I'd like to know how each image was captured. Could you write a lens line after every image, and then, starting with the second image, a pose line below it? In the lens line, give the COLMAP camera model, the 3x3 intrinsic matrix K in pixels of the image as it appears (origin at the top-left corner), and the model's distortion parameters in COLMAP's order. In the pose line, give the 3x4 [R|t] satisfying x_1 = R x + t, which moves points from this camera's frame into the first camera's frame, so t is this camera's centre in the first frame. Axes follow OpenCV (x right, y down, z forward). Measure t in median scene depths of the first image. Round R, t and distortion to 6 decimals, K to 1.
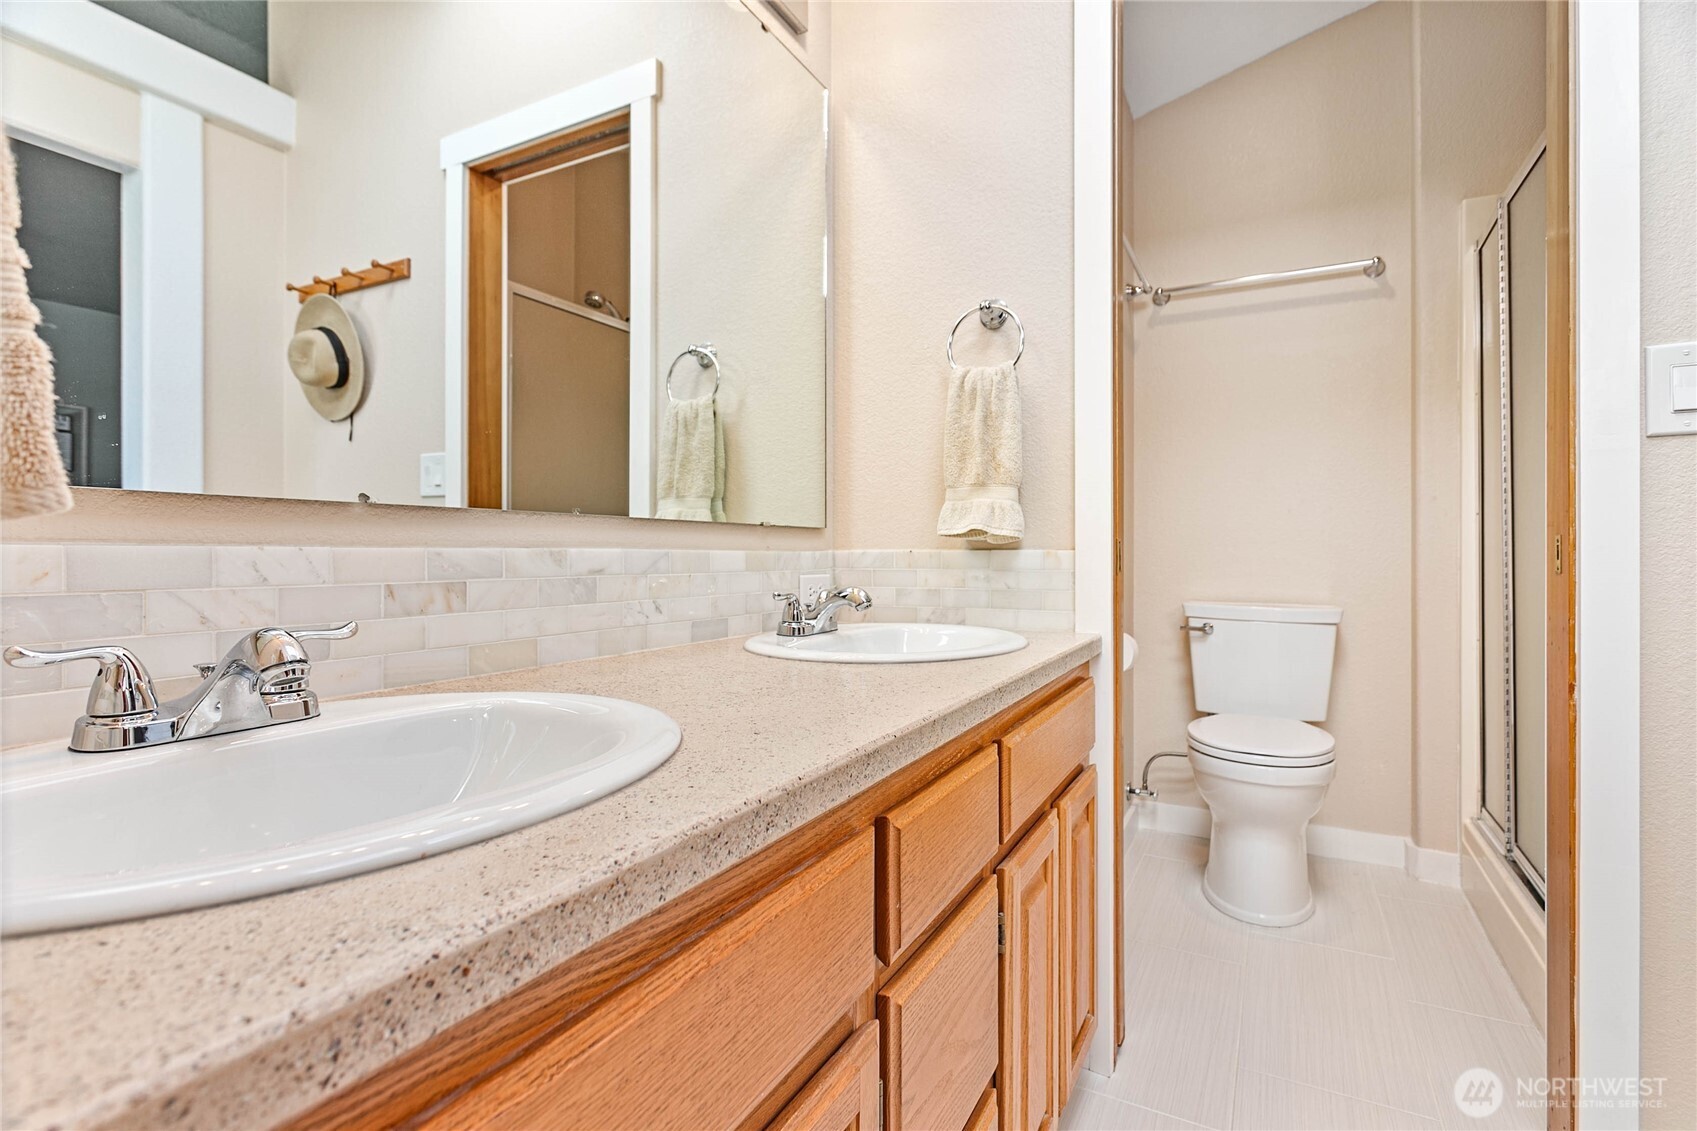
lens RADIAL K [[803.4, 0, 847.4], [0, 803.4, 569.7], [0, 0, 1]] dist [-0.001304, -0.000072]
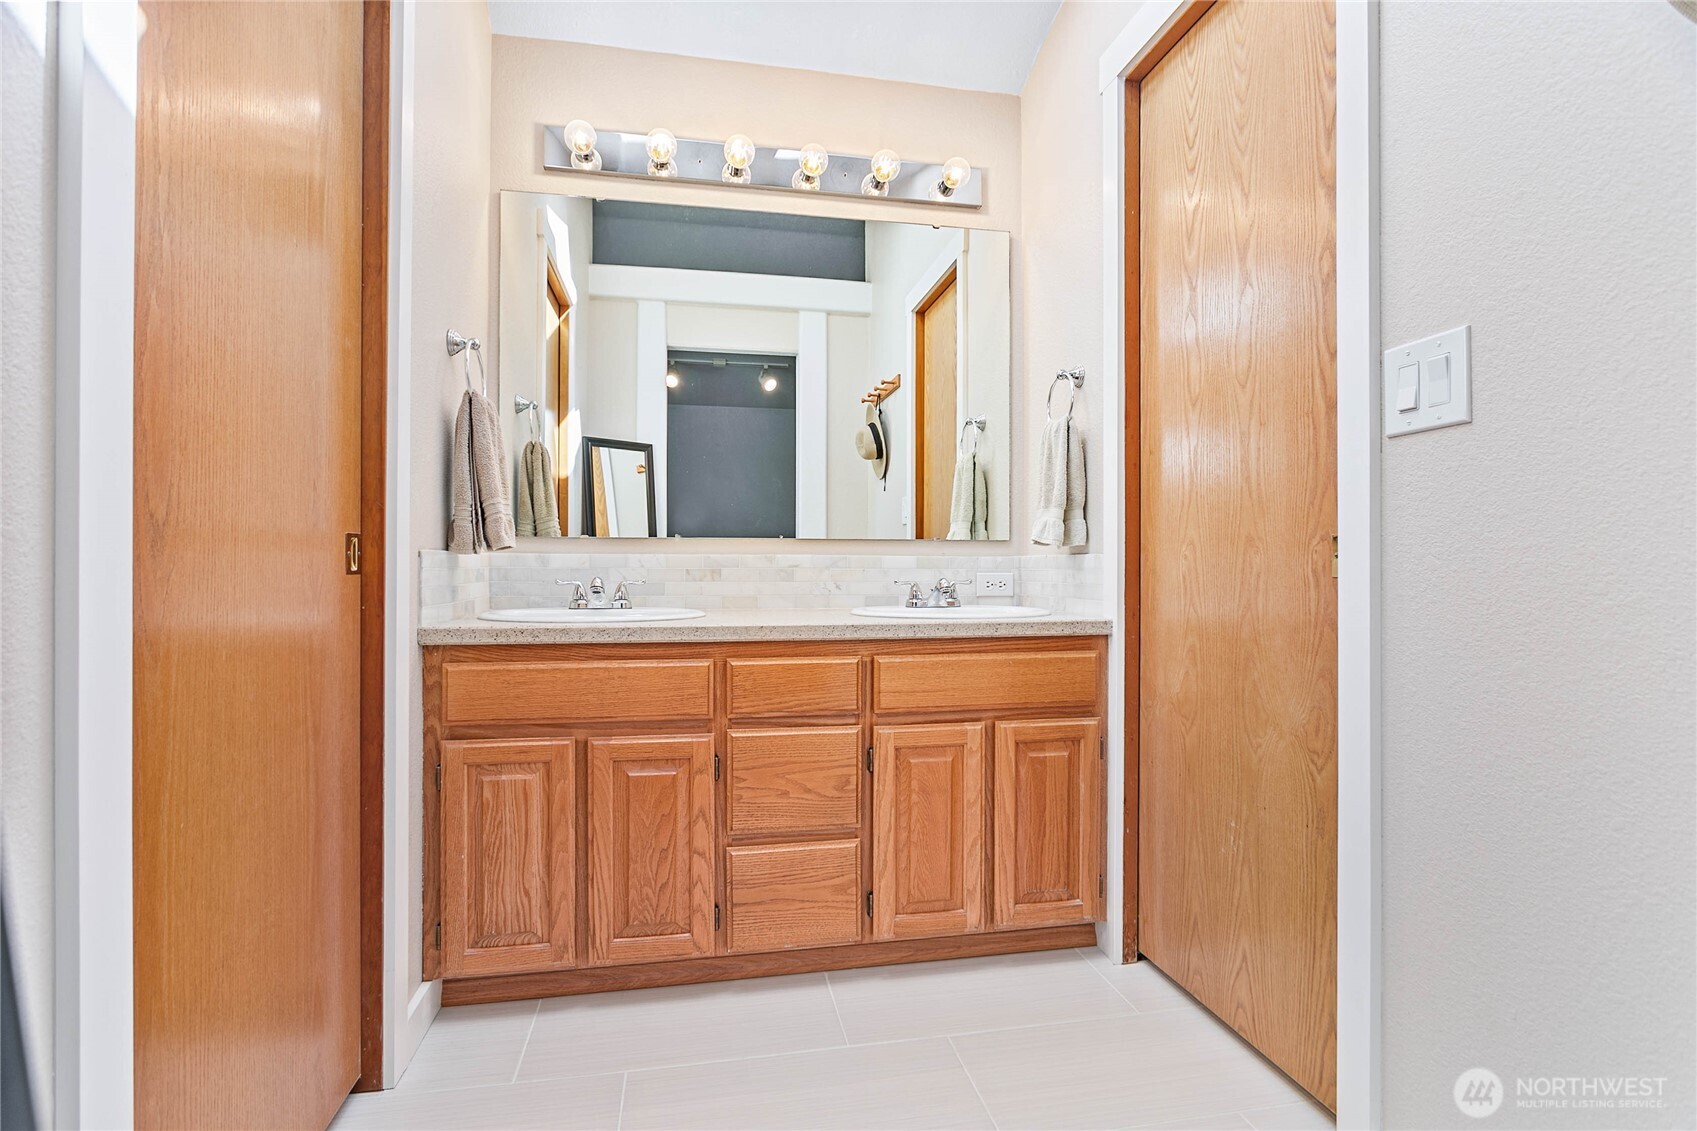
lens RADIAL K [[828.0, 0, 851.7], [0, 828.0, 562.8], [0, 0, 1]] dist [-0.002329, 0.000001]
pose [[0.636125, -0.002363, -0.771582, 1.259137], [-0.017503, 0.999694, -0.017491, 0.024980], [0.771387, 0.024632, 0.635889, -0.194511]]
